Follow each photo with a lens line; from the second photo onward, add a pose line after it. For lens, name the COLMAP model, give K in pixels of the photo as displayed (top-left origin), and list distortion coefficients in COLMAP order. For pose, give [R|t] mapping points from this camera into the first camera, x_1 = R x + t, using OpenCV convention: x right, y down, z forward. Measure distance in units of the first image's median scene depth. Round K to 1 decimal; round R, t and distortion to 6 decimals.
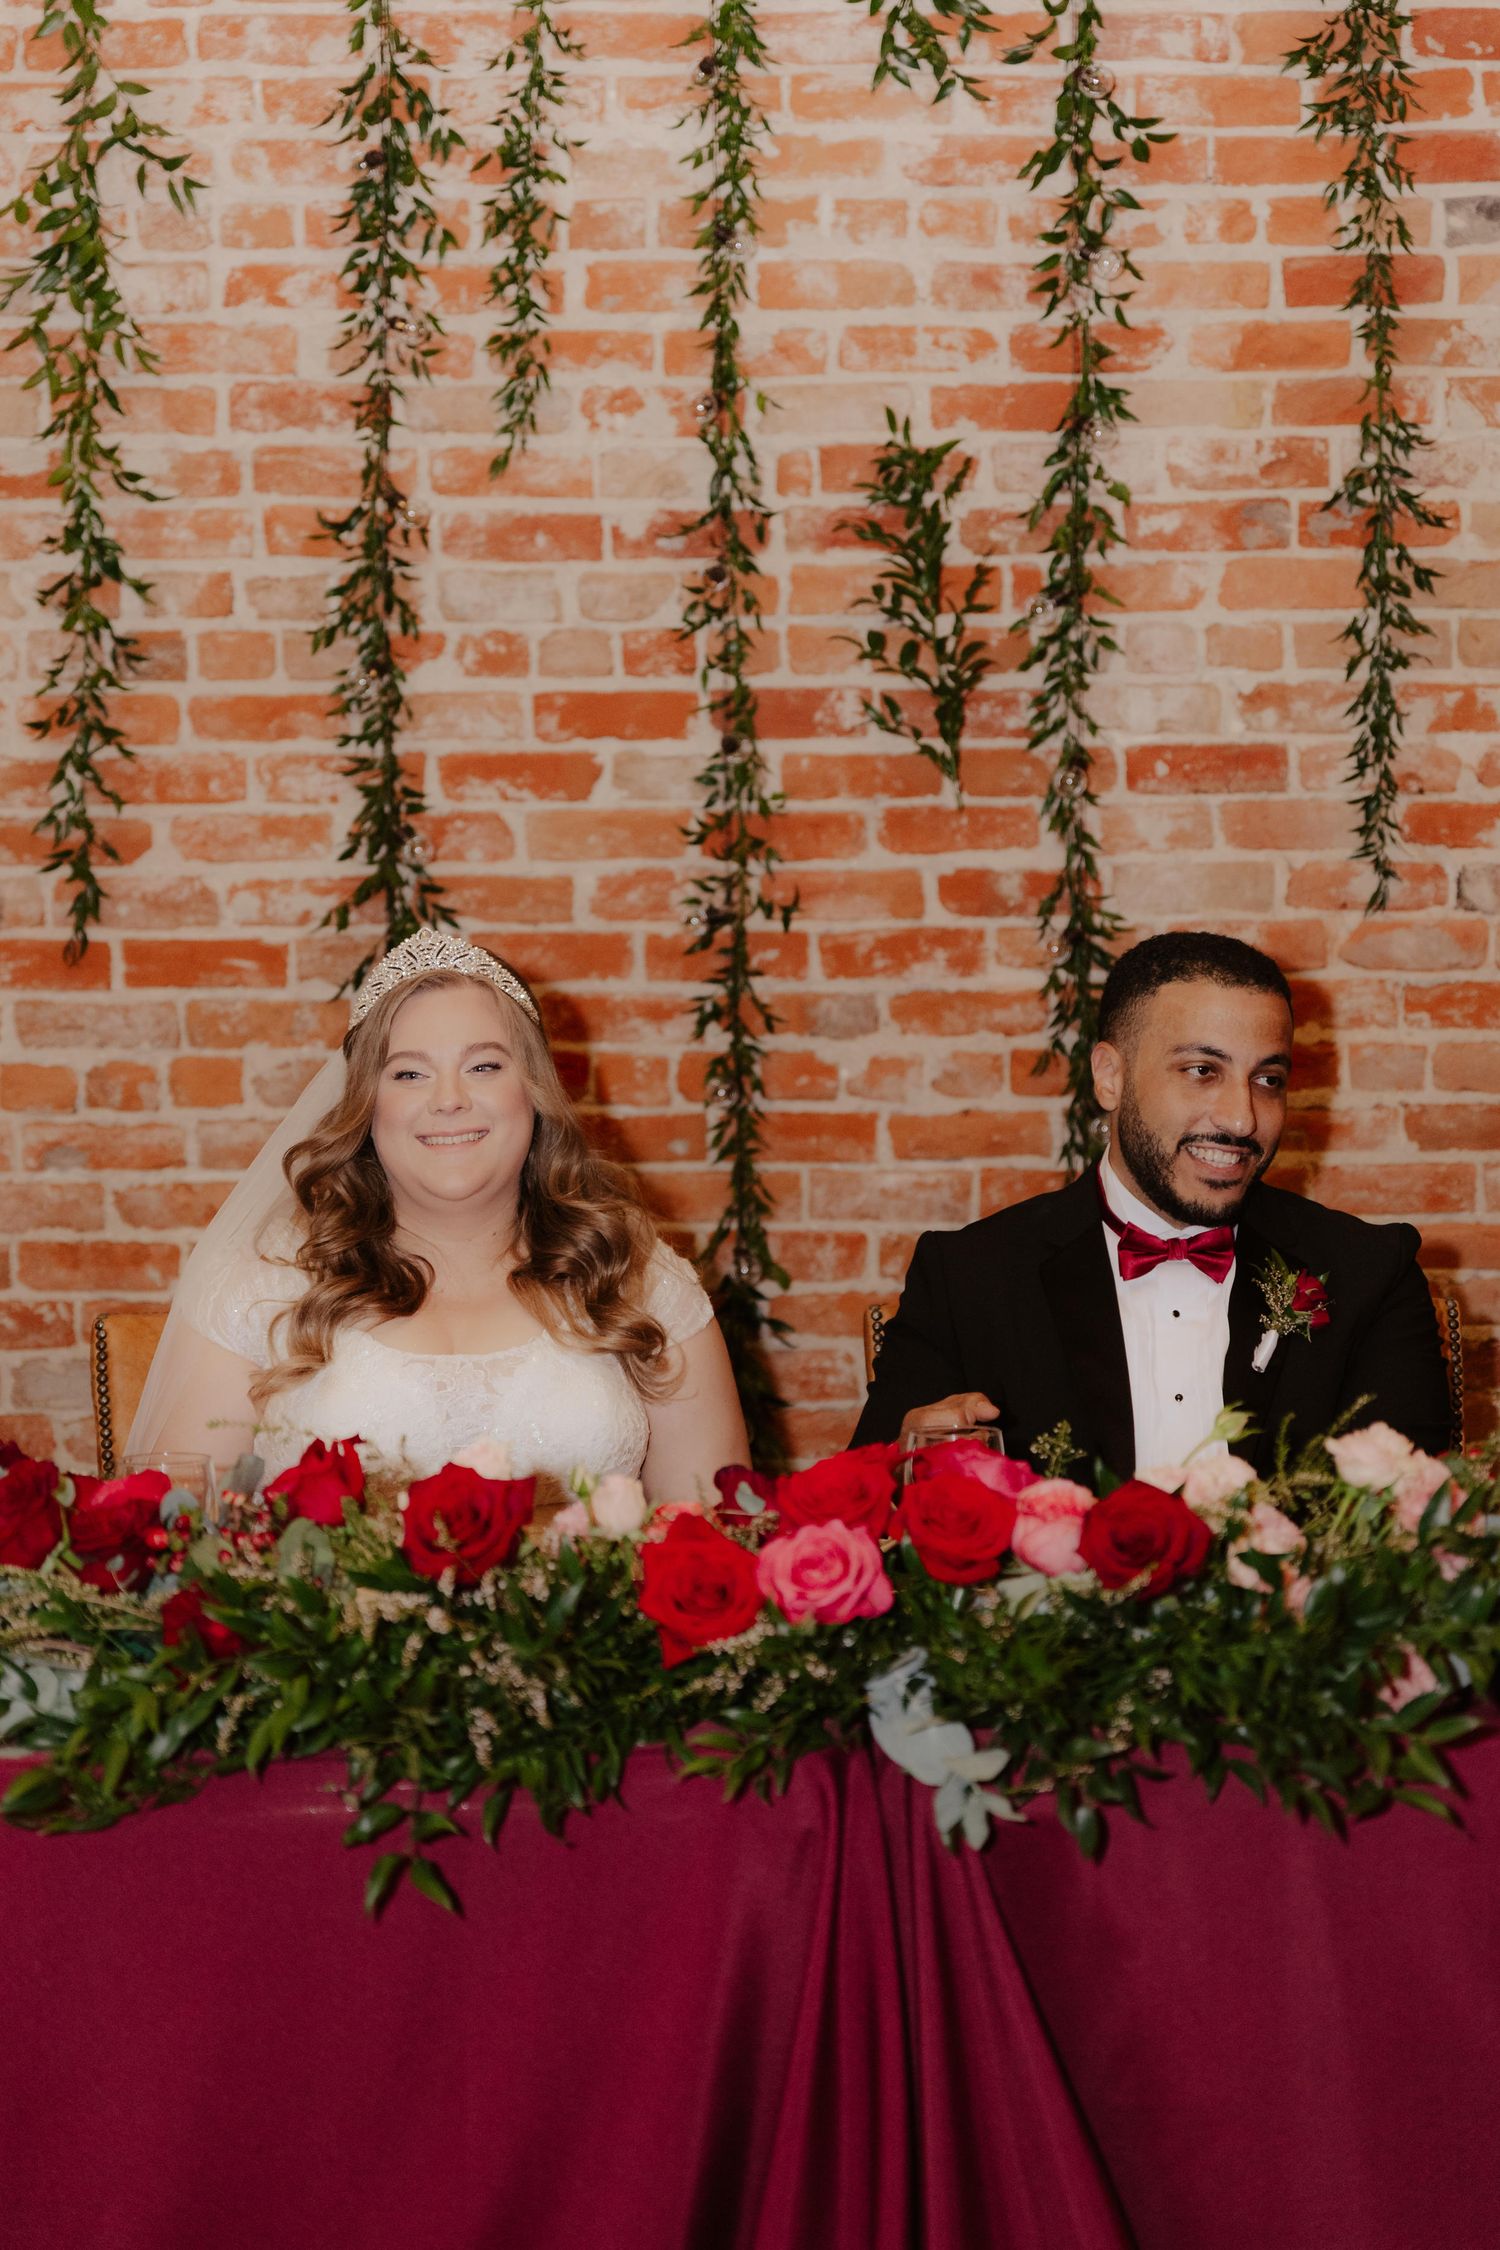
lens RADIAL K [[3957.8, 0, 749.2], [0, 3957.8, 1125.2], [0, 0, 1]] dist [-0.031577, 0.000000]
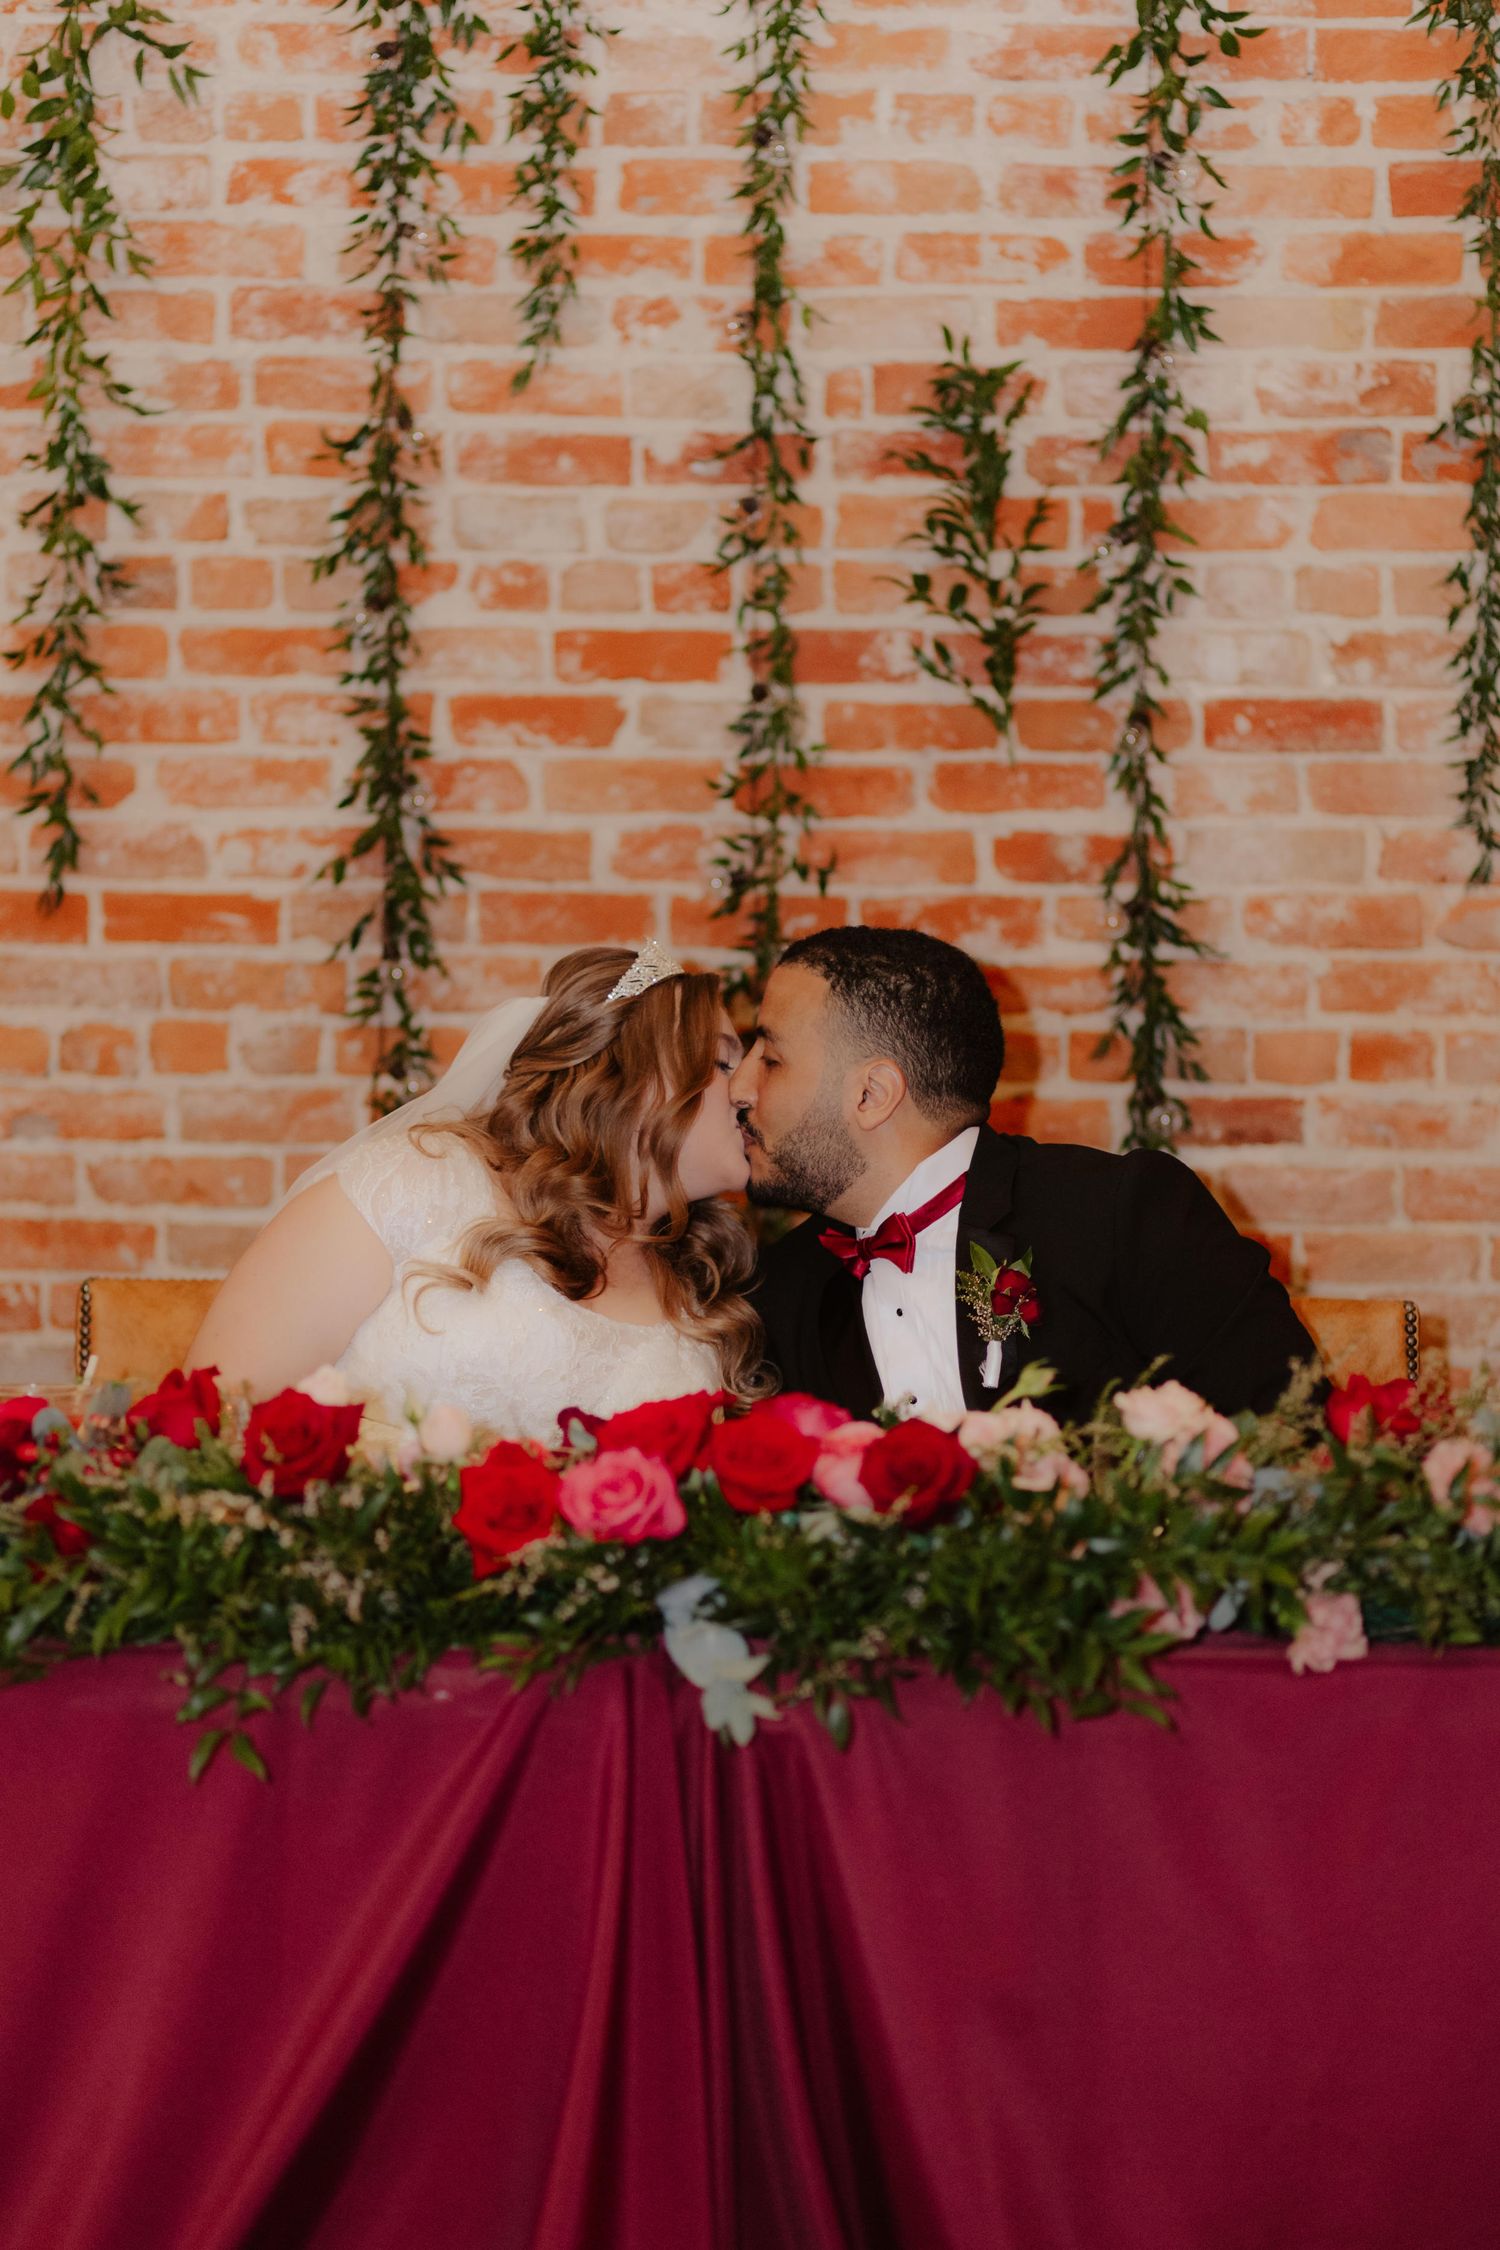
lens RADIAL K [[5429.1, 0, 750.7], [0, 5429.1, 1122.3], [0, 0, 1]] dist [-0.060420, 0.000000]
pose [[0.997730, 0.022616, -0.063428, 0.073492], [-0.022765, 0.999740, -0.001622, 0.005605], [0.063375, 0.003063, 0.997985, -0.249028]]
